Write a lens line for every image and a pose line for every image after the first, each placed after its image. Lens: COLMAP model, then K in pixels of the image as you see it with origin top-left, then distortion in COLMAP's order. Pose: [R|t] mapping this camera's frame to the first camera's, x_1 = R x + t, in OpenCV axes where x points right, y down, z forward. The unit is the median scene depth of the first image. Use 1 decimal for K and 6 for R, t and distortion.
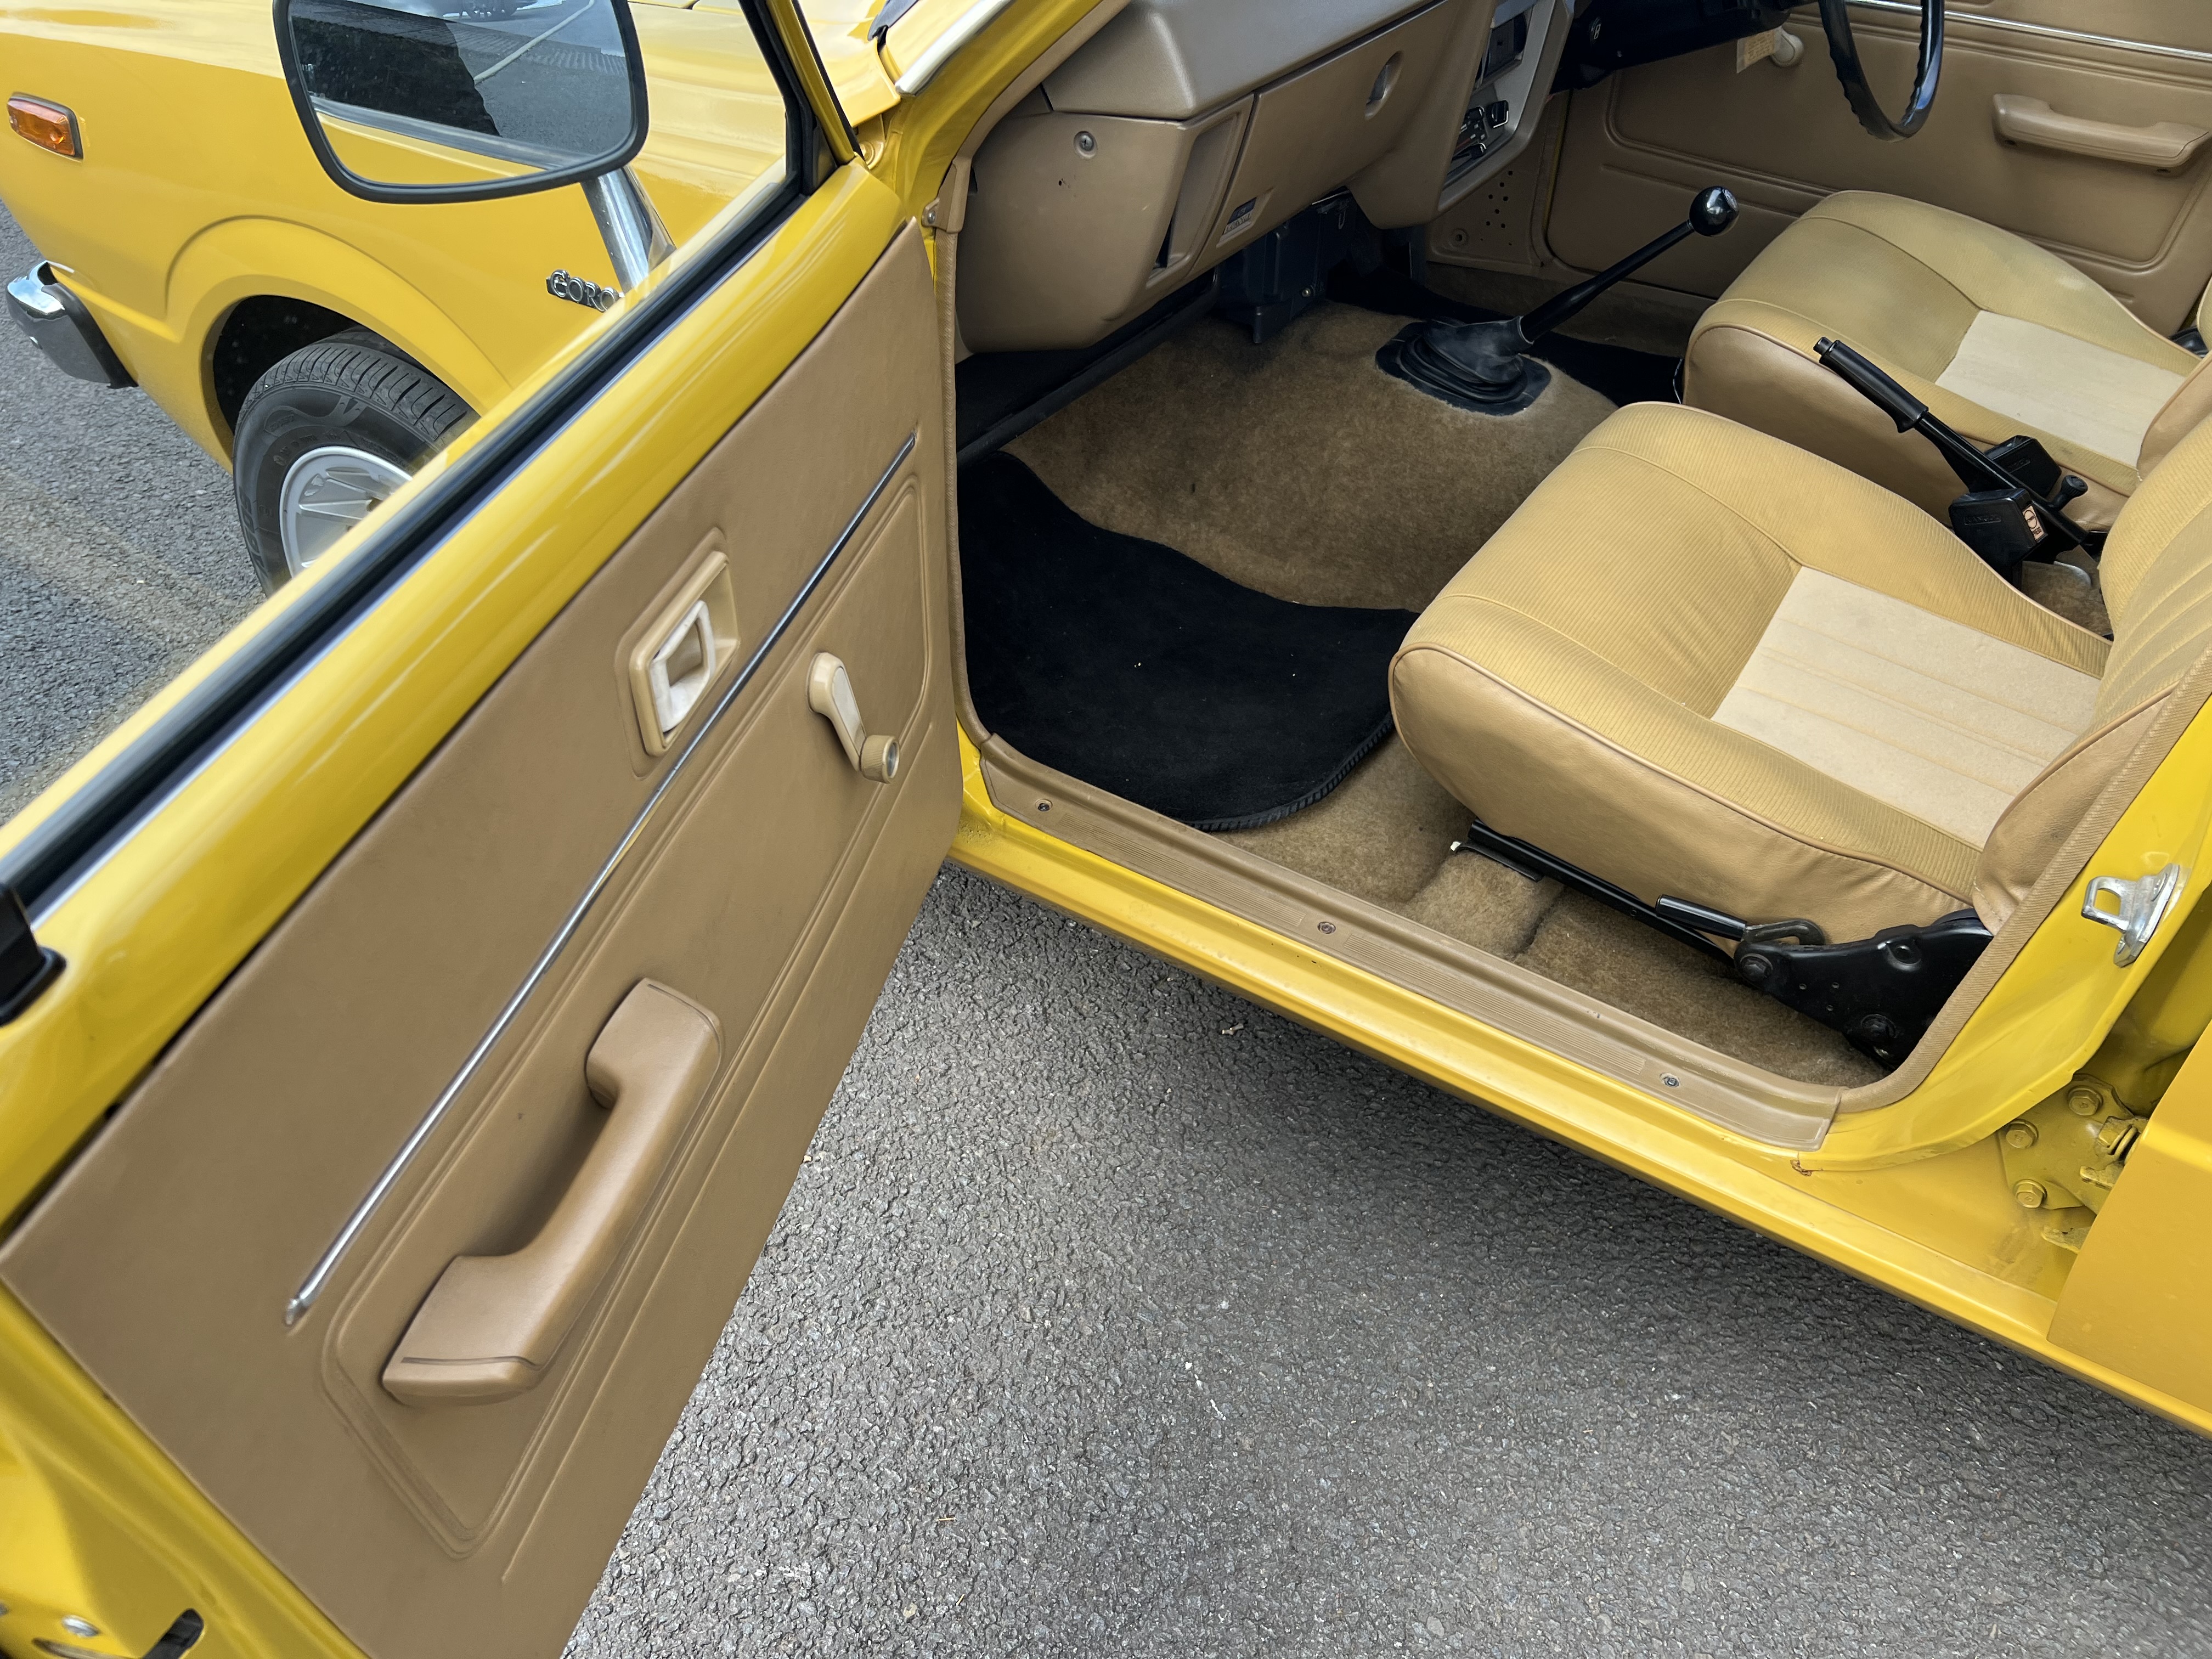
lens RADIAL K [[1649.5, 0, 1112.4], [0, 1649.5, 786.4], [0, 0, 1]] dist [0.044514, -0.057493]
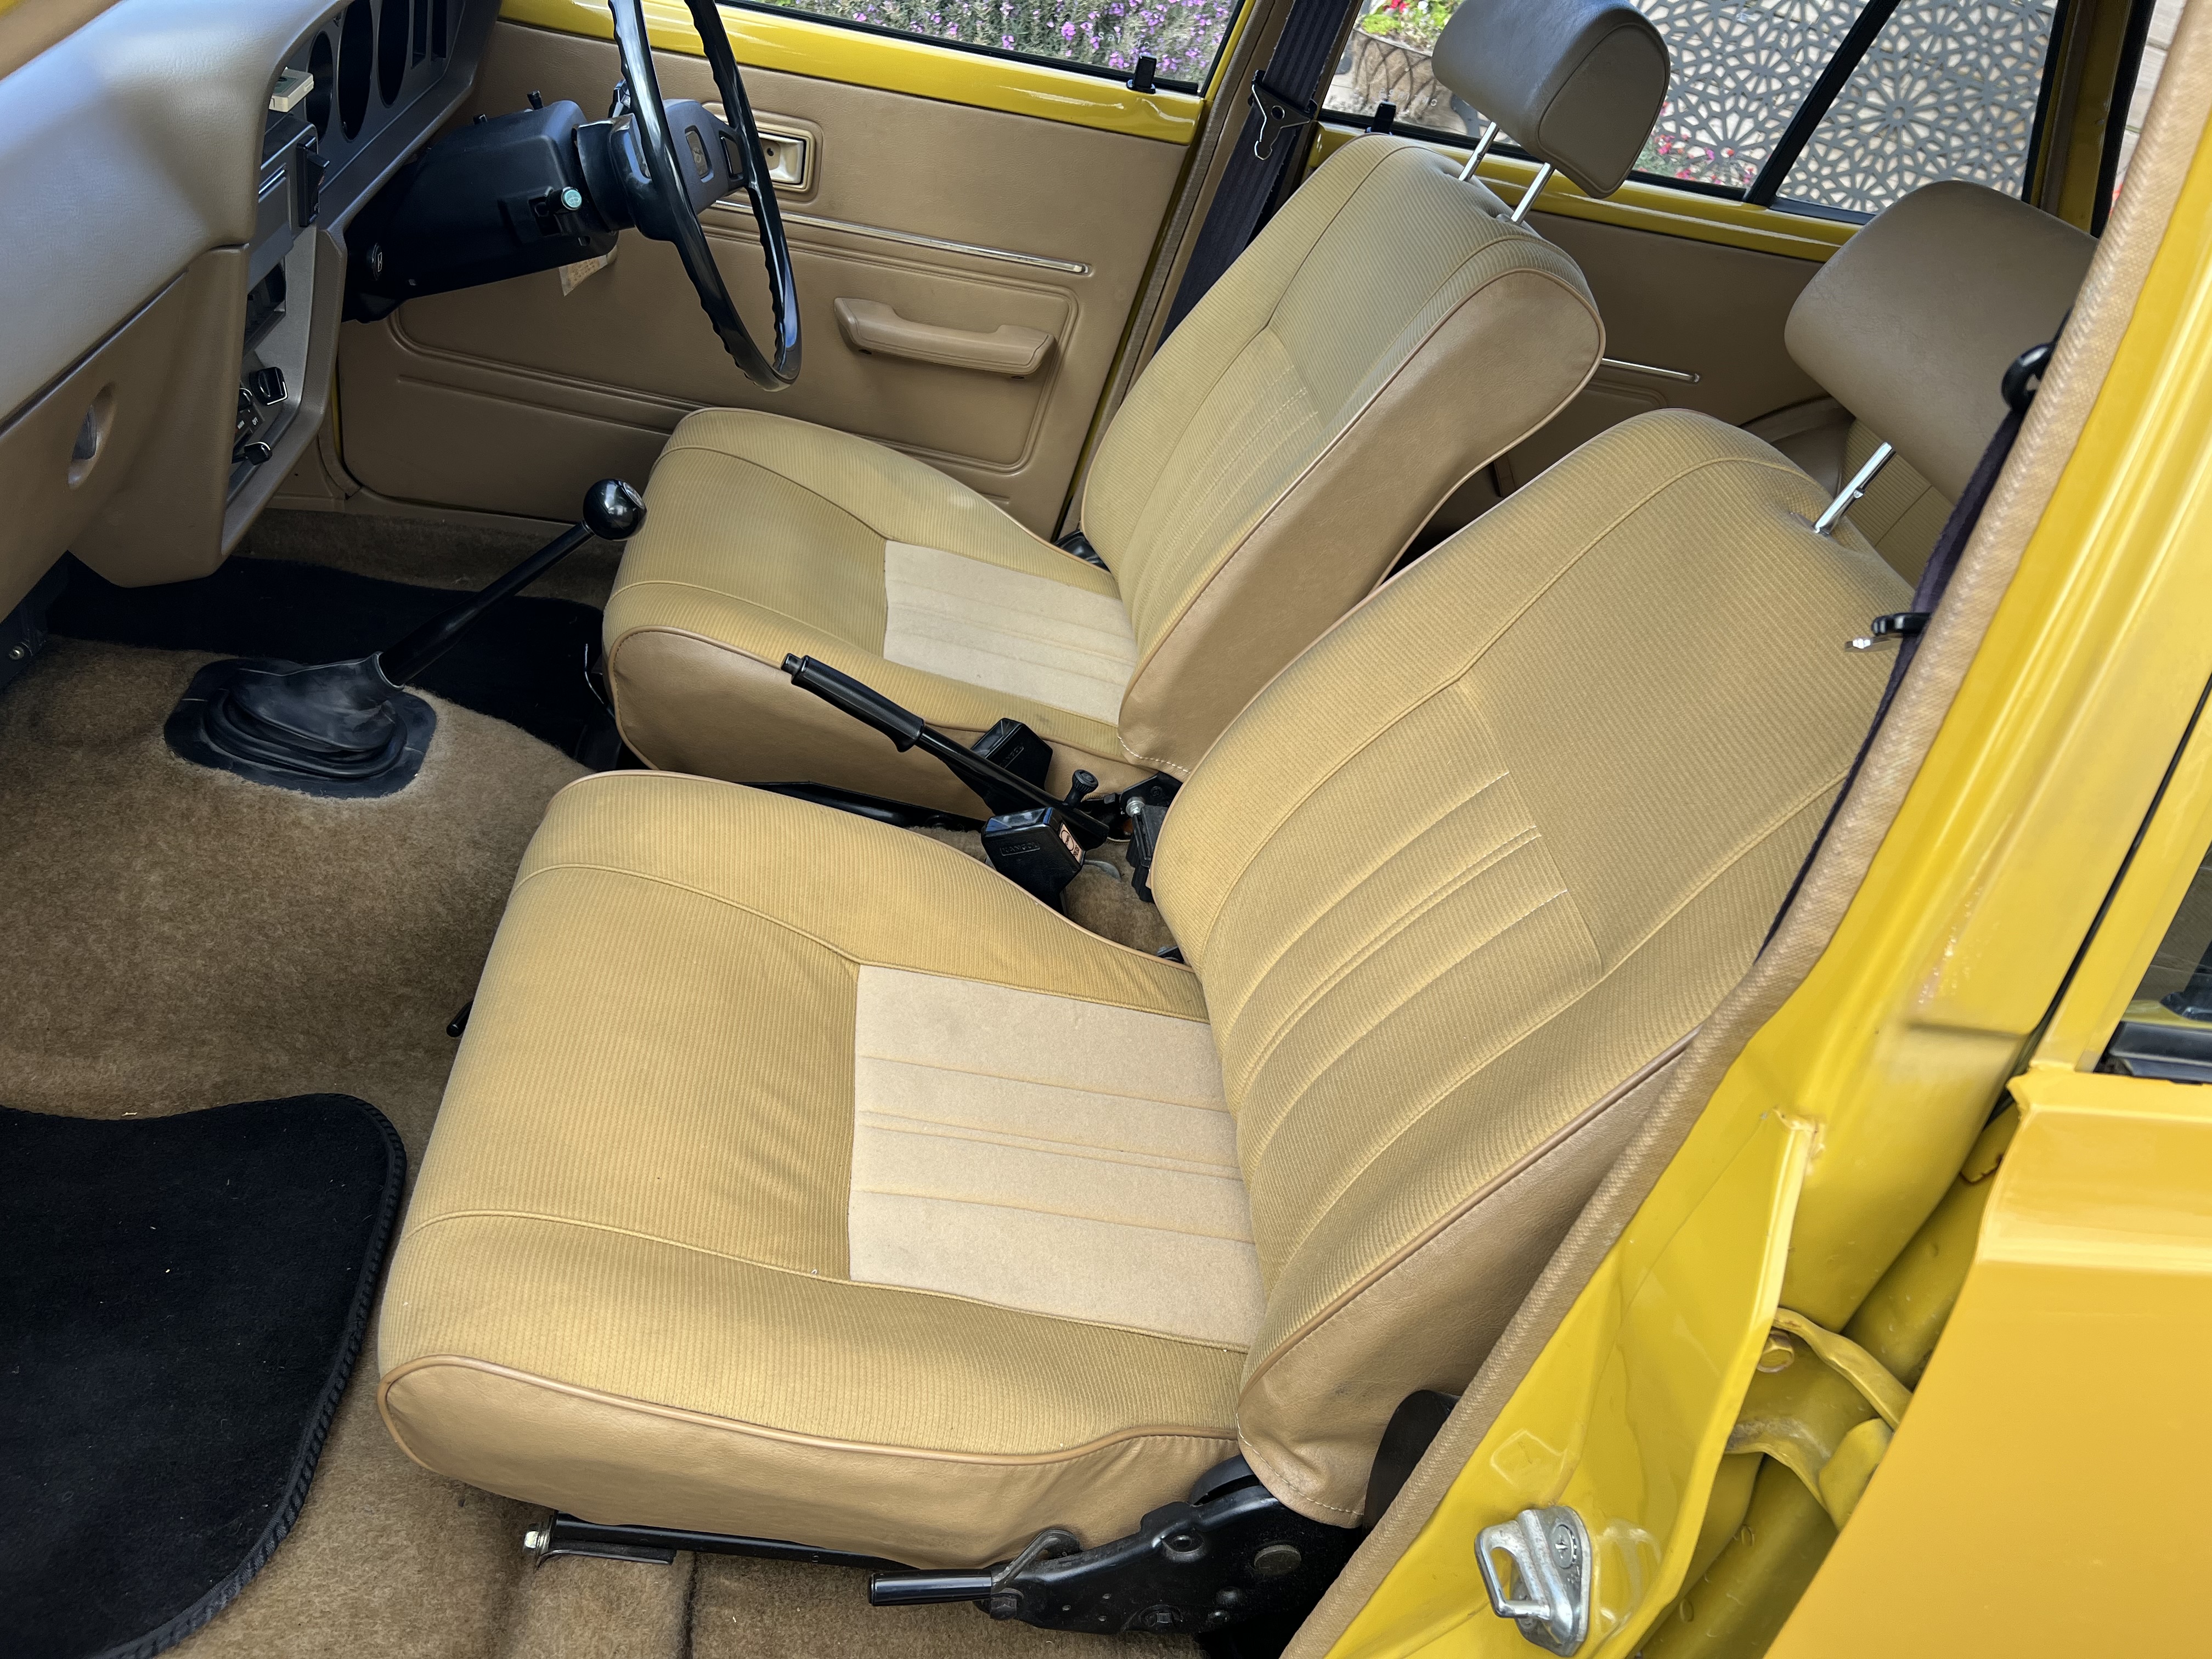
lens RADIAL K [[1649.5, 0, 1114.6], [0, 1649.5, 814.0], [0, 0, 1]] dist [0.044514, -0.057493]
pose [[0.764522, -0.227289, 0.603197, 0.040334], [0.237319, 0.969292, 0.064447, -0.185632], [-0.599322, 0.093879, 0.794984, 0.241213]]
